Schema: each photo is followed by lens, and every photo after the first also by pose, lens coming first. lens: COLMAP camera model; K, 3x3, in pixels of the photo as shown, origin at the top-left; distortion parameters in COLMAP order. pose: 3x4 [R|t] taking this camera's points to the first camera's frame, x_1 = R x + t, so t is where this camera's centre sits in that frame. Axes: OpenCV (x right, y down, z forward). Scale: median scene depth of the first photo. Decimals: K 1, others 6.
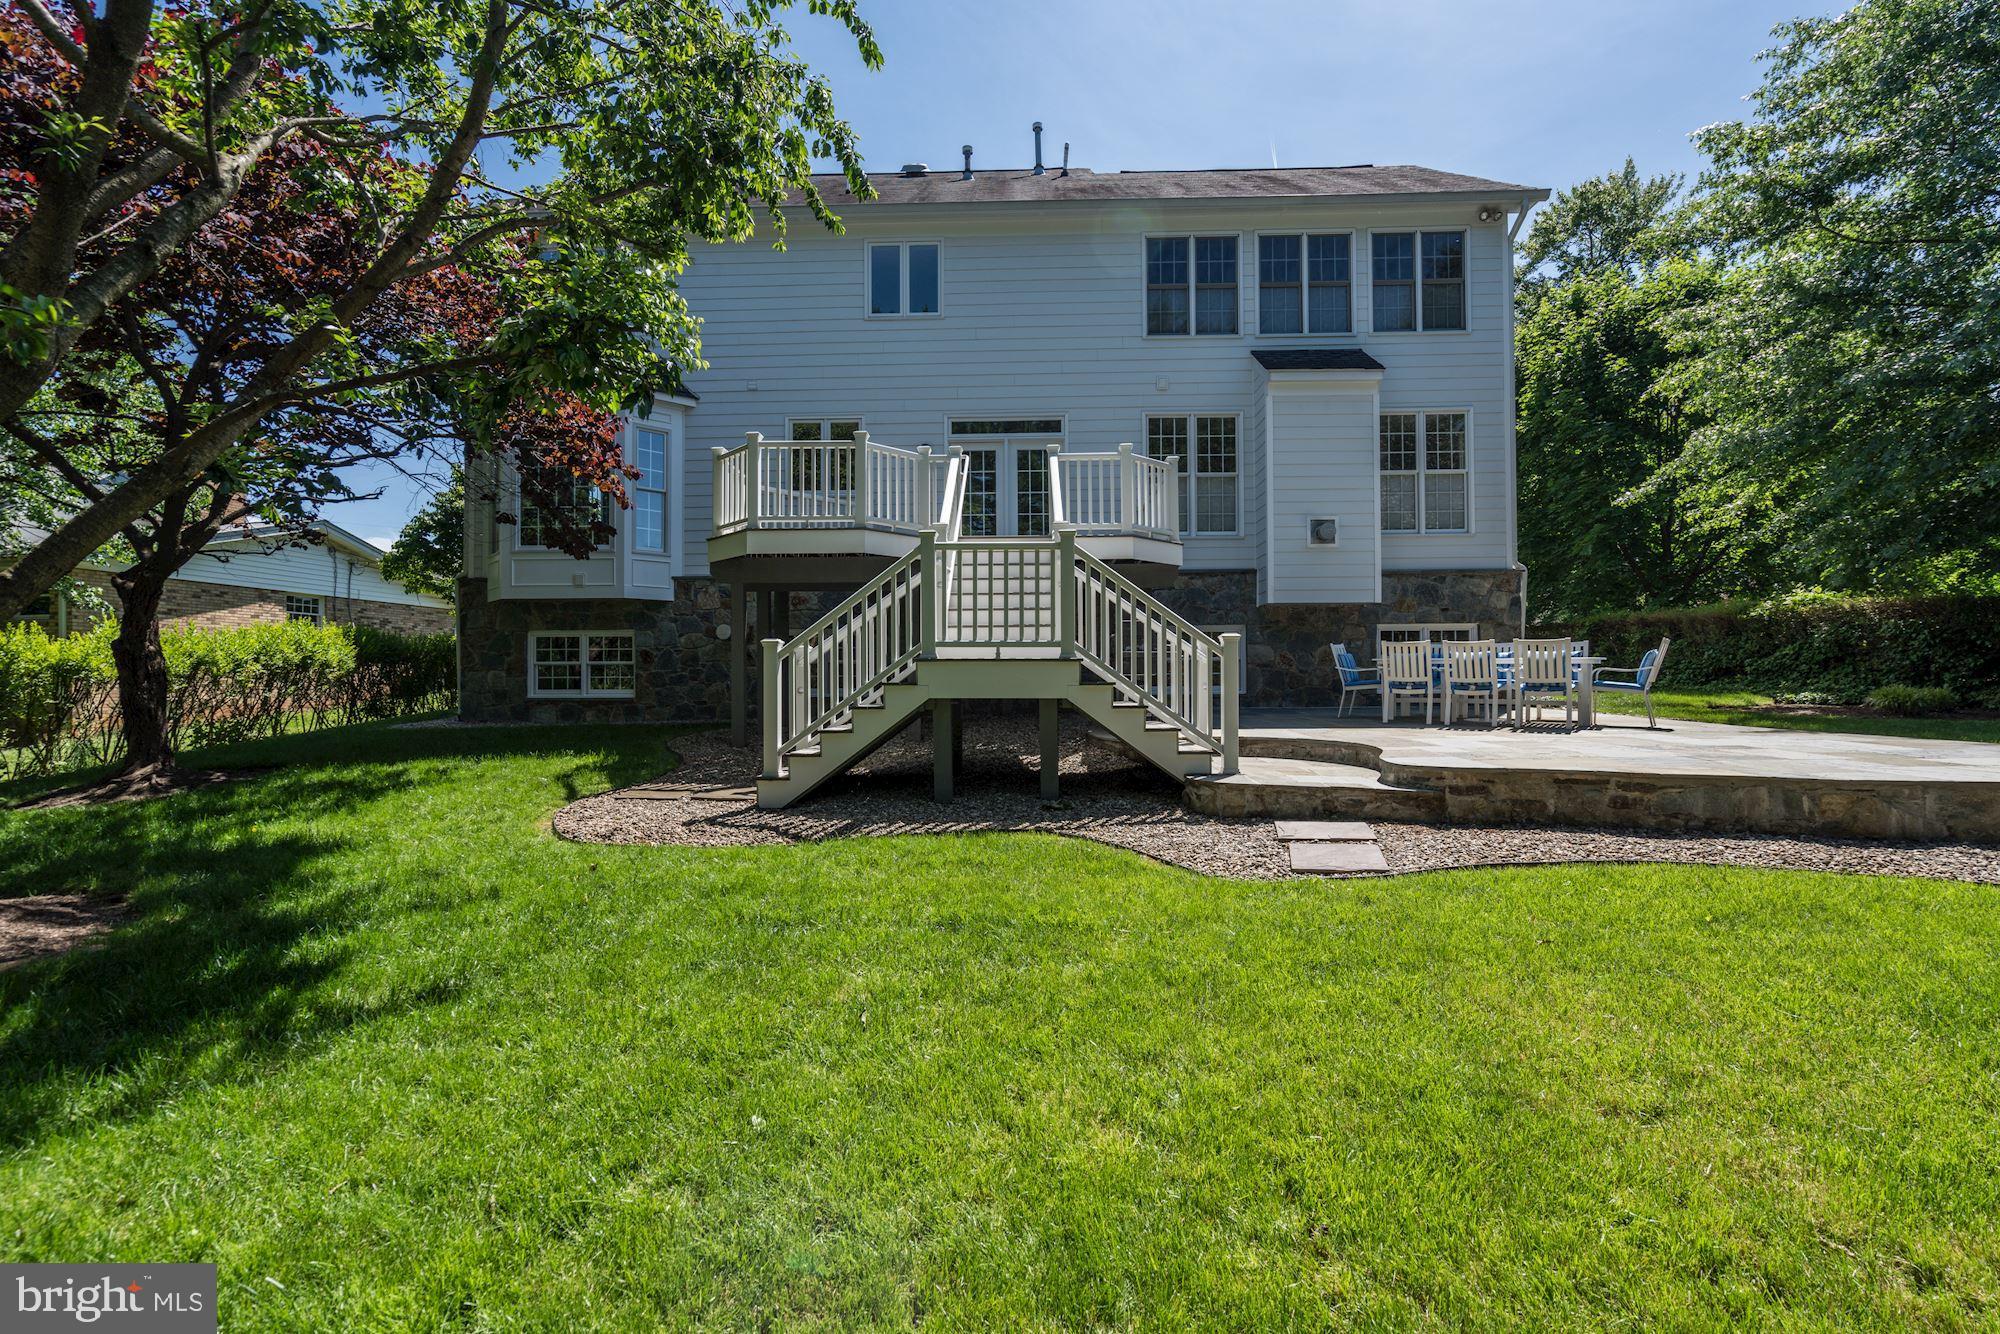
lens RADIAL K [[910.5, 0, 989.9], [0, 910.5, 677.0], [0, 0, 1]] dist [-0.009988, 0.001376]
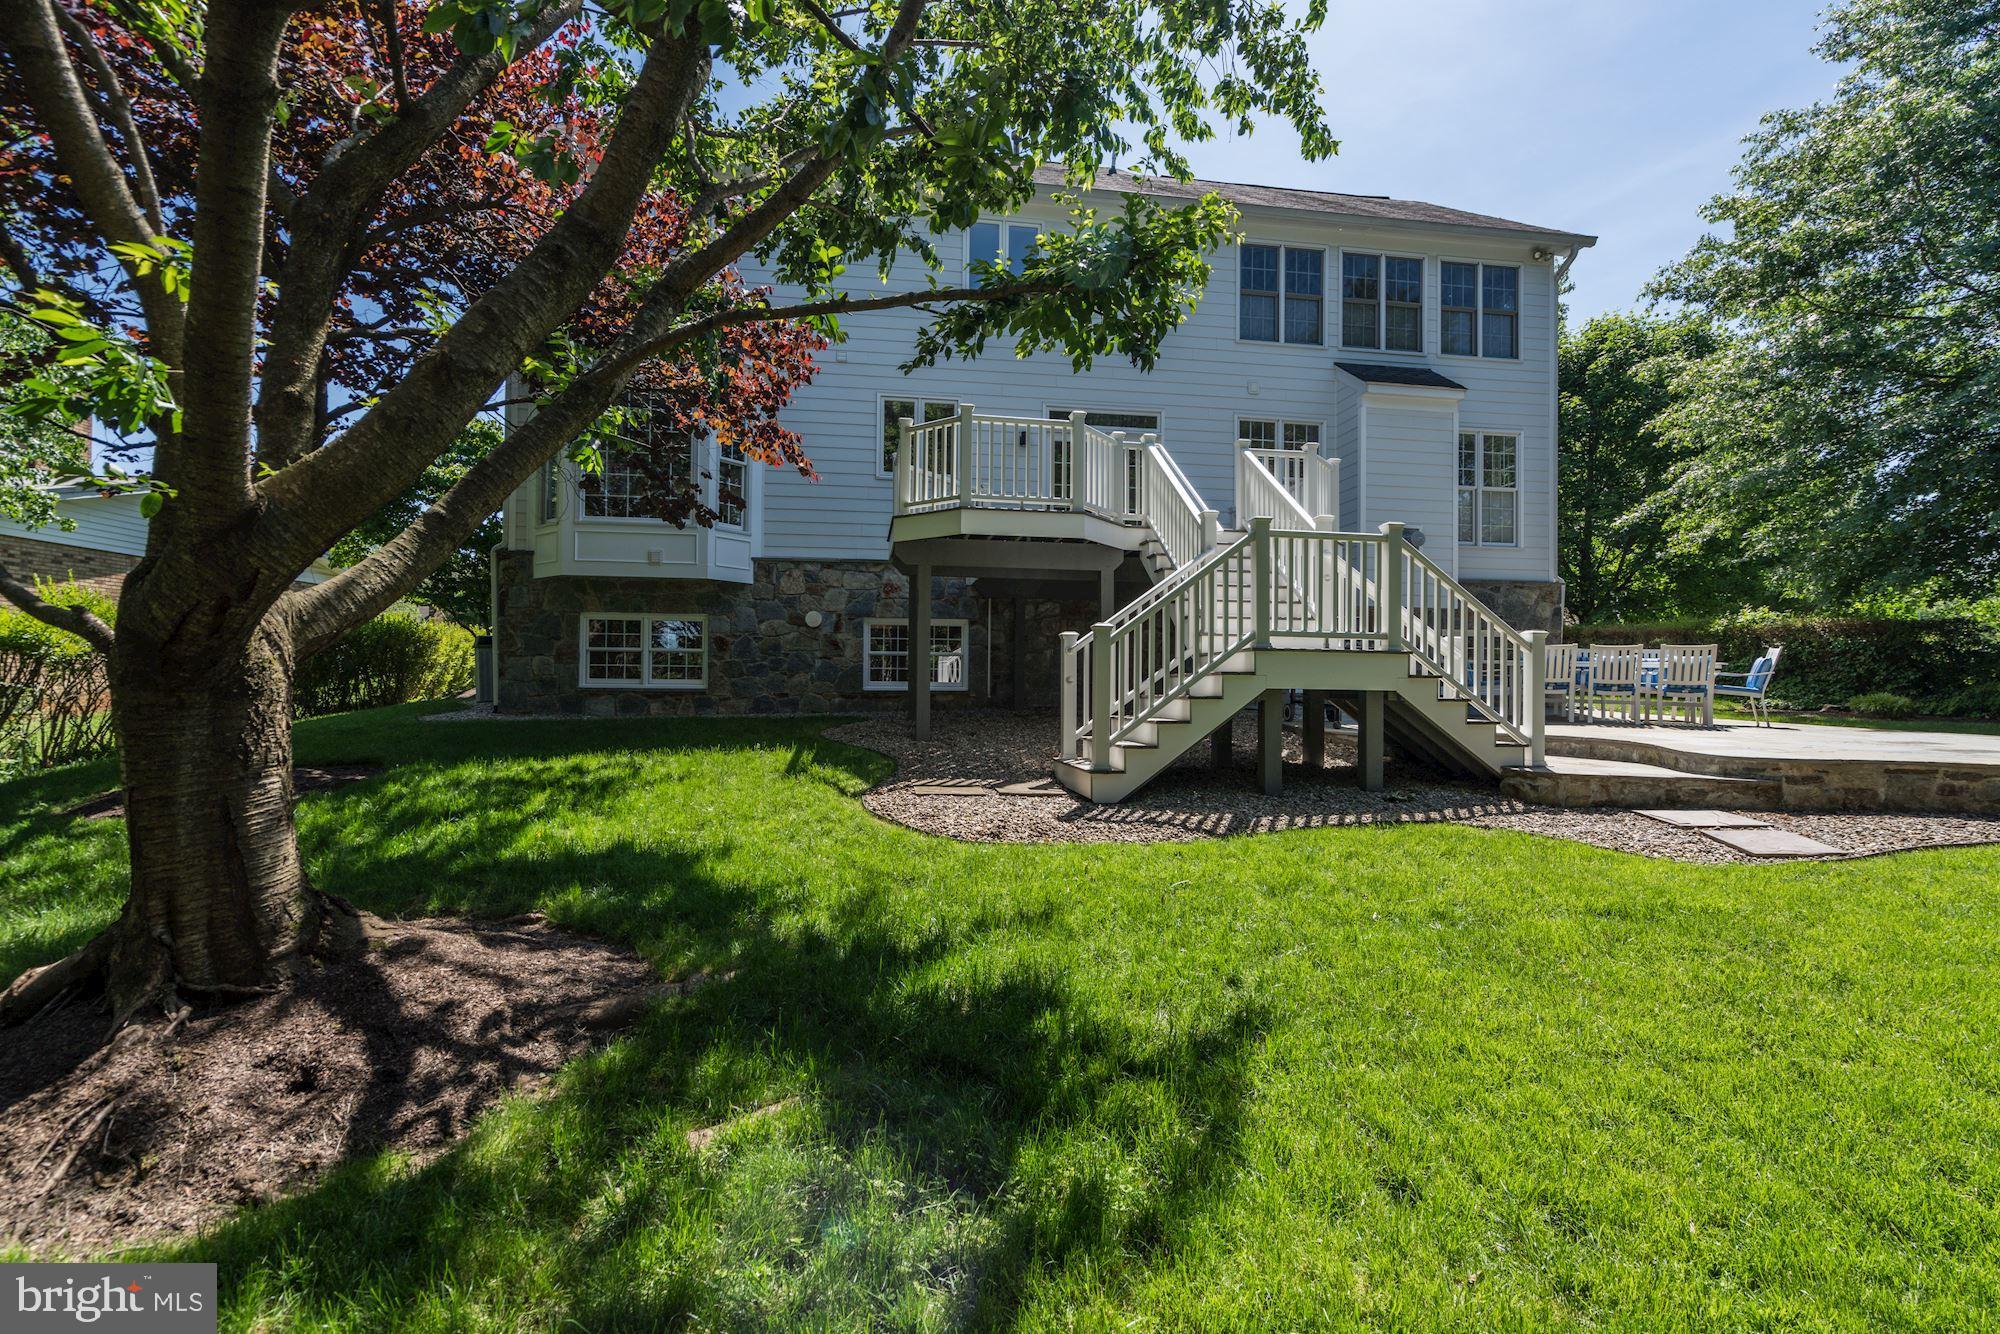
lens RADIAL K [[910.5, 0, 989.9], [0, 910.5, 677.0], [0, 0, 1]] dist [-0.009988, 0.001376]
pose [[0.983425, 0.016810, 0.180536, -0.281180], [-0.016294, 0.999858, -0.004340, 0.010385], [-0.180583, 0.001326, 0.983559, 0.053898]]
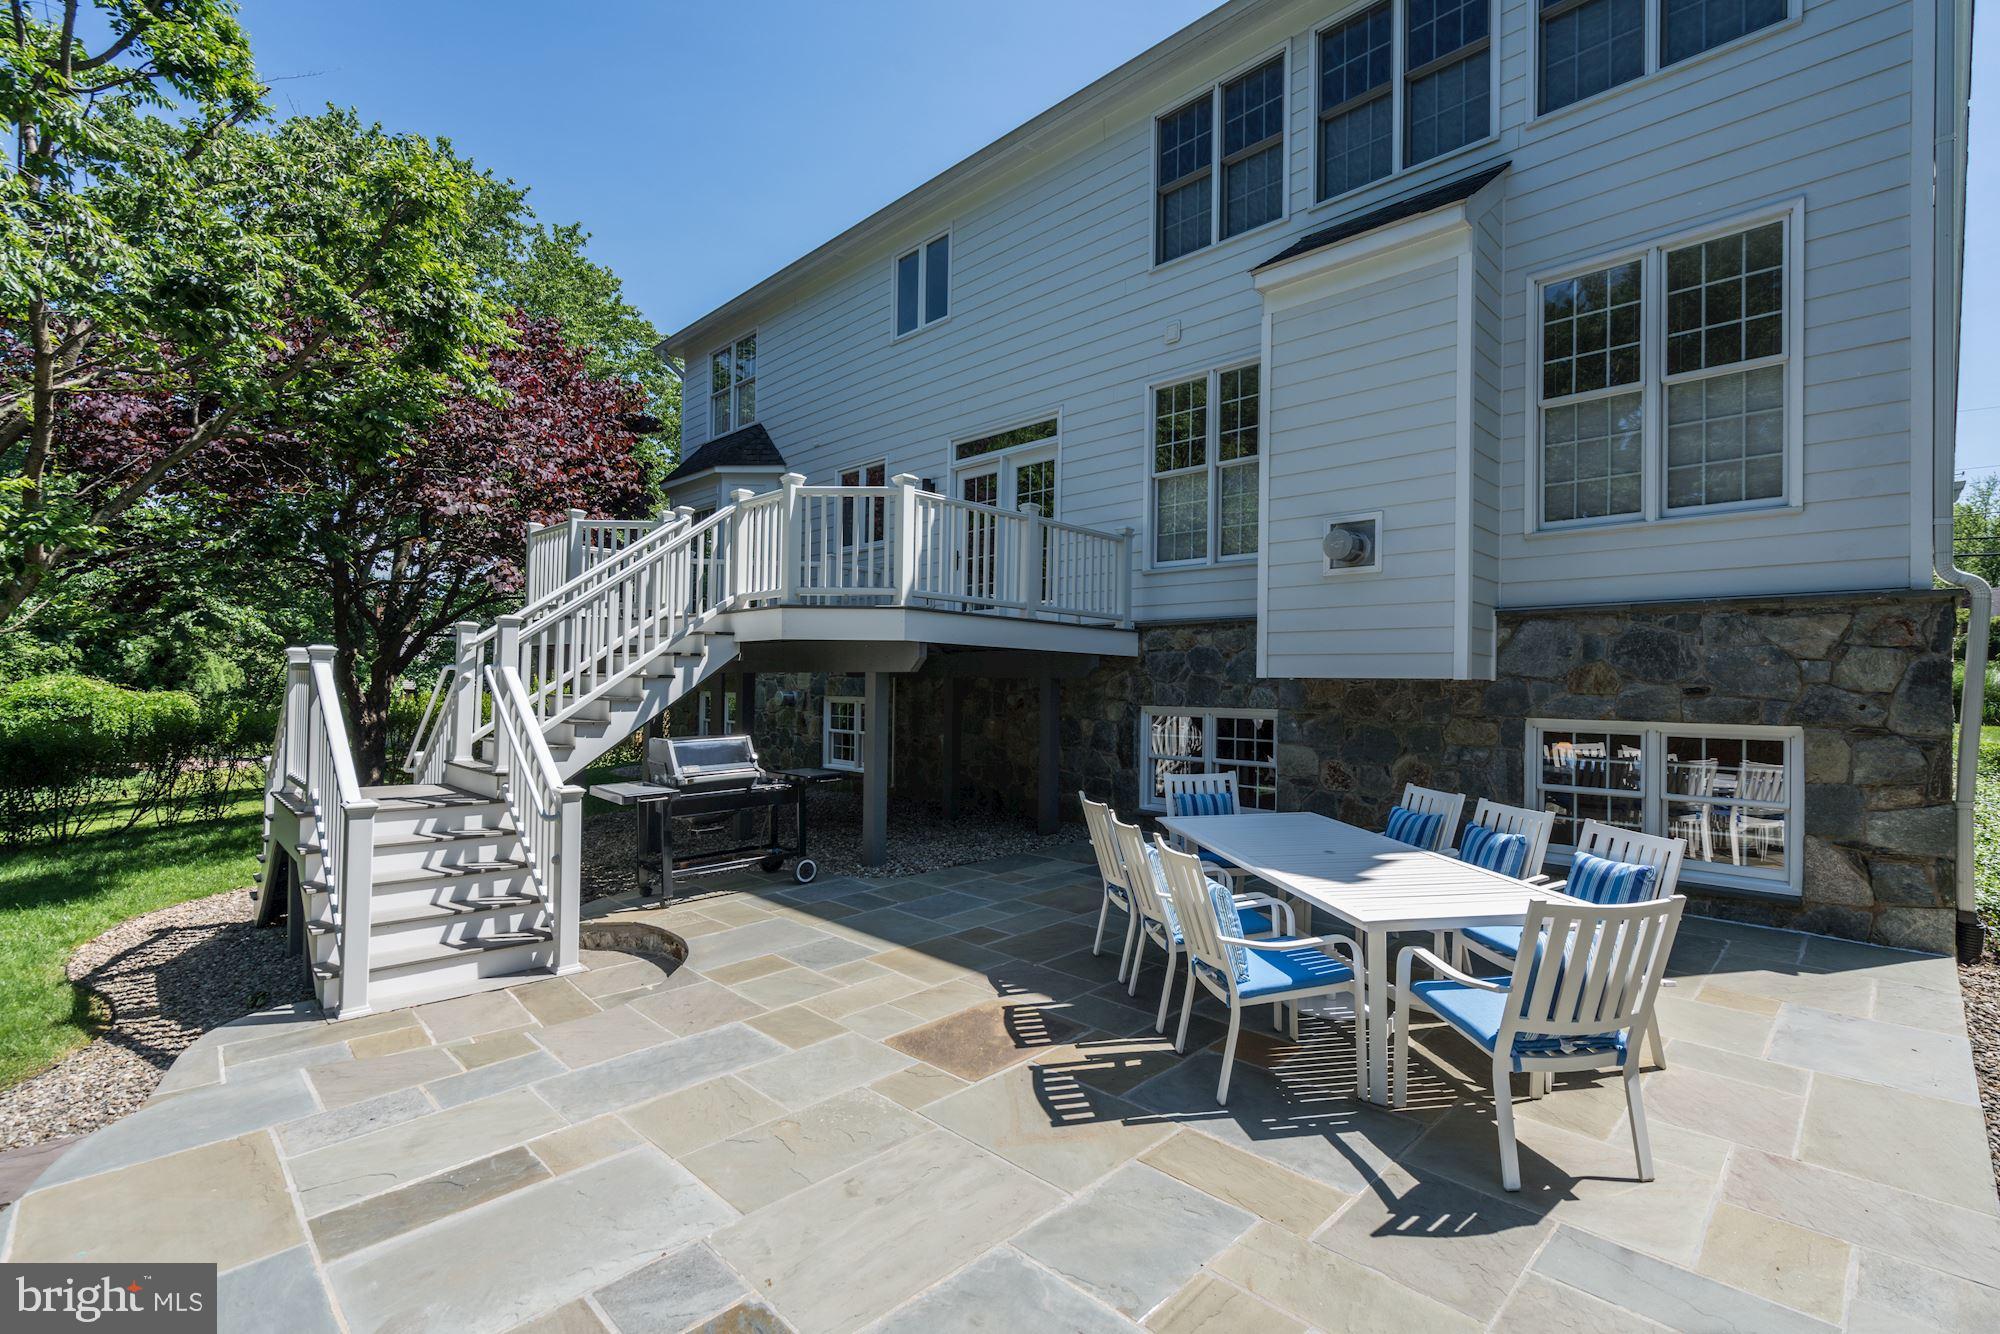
lens RADIAL K [[900.0, 0, 993.9], [0, 900.0, 672.4], [0, 0, 1]] dist [-0.000599, 0.000465]
pose [[0.727250, 0.006015, -0.686347, 0.544381], [-0.014641, 0.999870, -0.006752, -0.074338], [0.686217, 0.014959, 0.727243, 0.451865]]
